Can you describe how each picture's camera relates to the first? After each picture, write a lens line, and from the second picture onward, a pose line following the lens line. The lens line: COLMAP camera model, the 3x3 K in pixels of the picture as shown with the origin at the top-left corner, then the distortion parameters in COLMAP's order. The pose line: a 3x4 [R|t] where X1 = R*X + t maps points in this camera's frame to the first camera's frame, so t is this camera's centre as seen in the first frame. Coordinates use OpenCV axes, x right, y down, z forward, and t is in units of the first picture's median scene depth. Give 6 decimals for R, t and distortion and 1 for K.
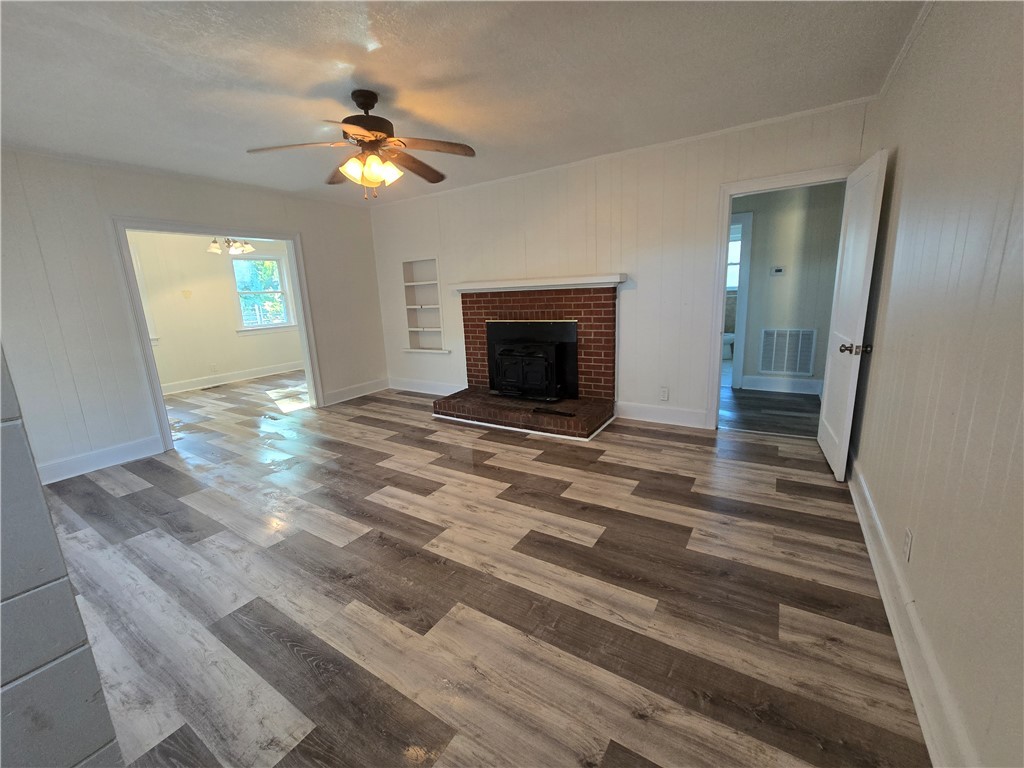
lens RADIAL K [[418.4, 0, 512.0], [0, 418.4, 384.0], [0, 0, 1]] dist [0.000492, 0.000203]
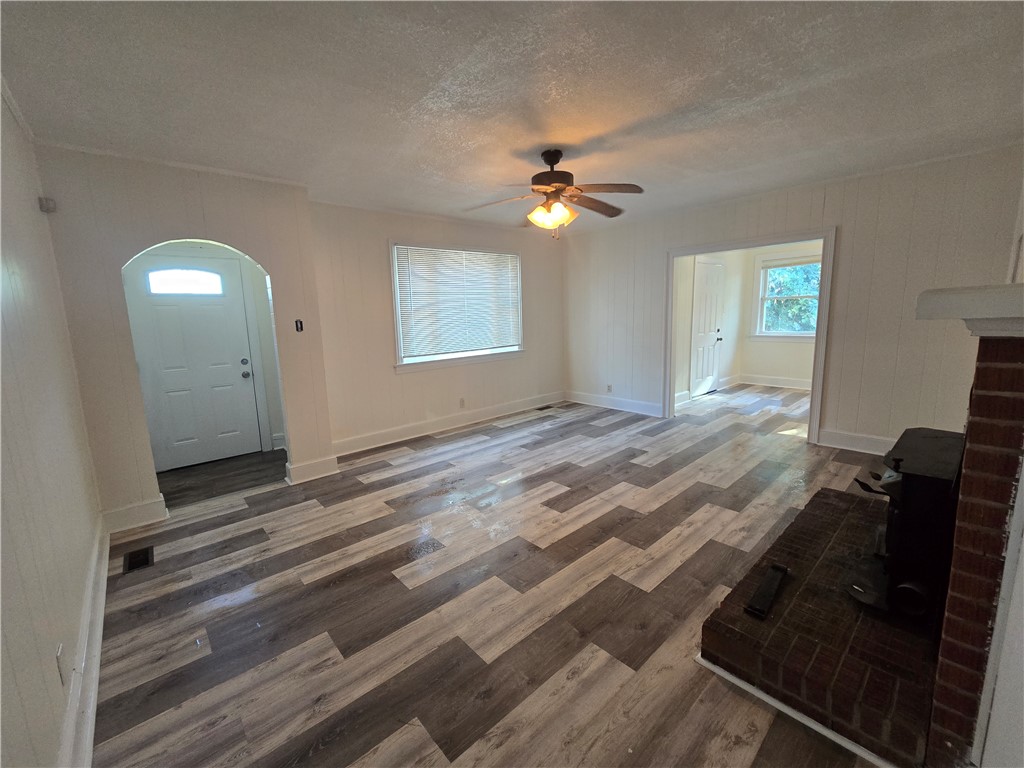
lens RADIAL K [[418.4, 0, 512.0], [0, 418.4, 384.0], [0, 0, 1]] dist [0.000492, 0.000203]
pose [[-0.263959, 0.217574, -0.939674, 0.900612], [-0.166835, 0.949243, 0.266655, -0.360114], [0.949996, 0.227156, -0.214262, 1.257452]]
